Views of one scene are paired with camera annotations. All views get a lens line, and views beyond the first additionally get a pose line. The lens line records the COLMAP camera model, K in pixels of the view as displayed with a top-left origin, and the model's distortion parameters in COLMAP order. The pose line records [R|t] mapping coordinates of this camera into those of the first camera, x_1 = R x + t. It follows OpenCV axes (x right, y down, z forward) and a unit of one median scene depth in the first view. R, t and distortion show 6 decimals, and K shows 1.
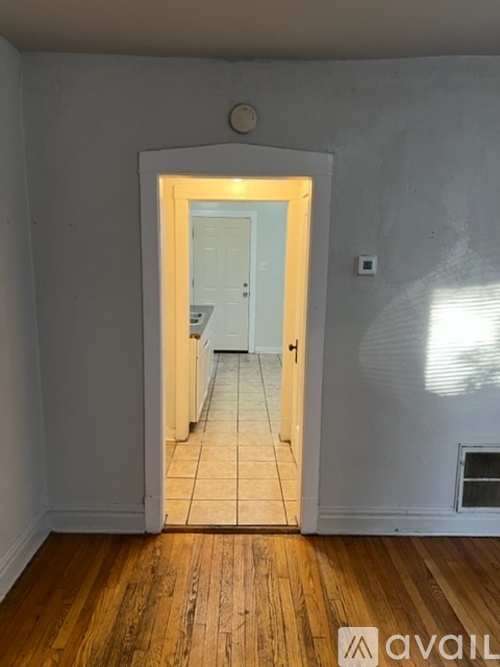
lens RADIAL K [[492.8, 0, 250.0], [0, 492.8, 333.5], [0, 0, 1]] dist [0.045205, -0.043028]
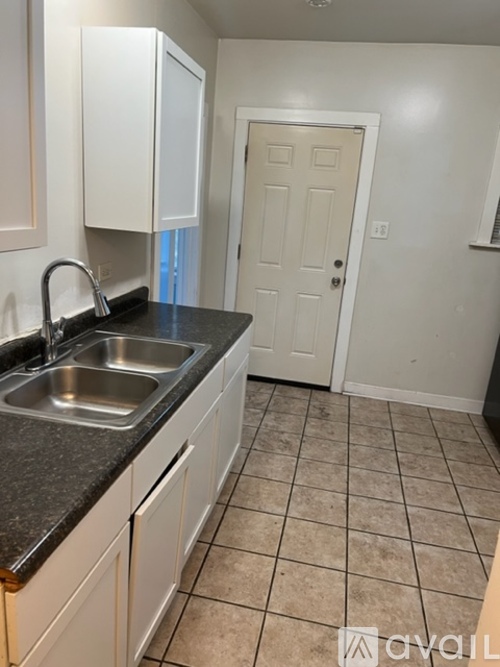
lens RADIAL K [[492.8, 0, 250.0], [0, 492.8, 333.5], [0, 0, 1]] dist [0.045205, -0.043028]
pose [[0.974823, 0.112039, -0.192786, 0.008086], [-0.094814, 0.990817, 0.096391, -0.067410], [0.201815, -0.075686, 0.976495, 0.480546]]
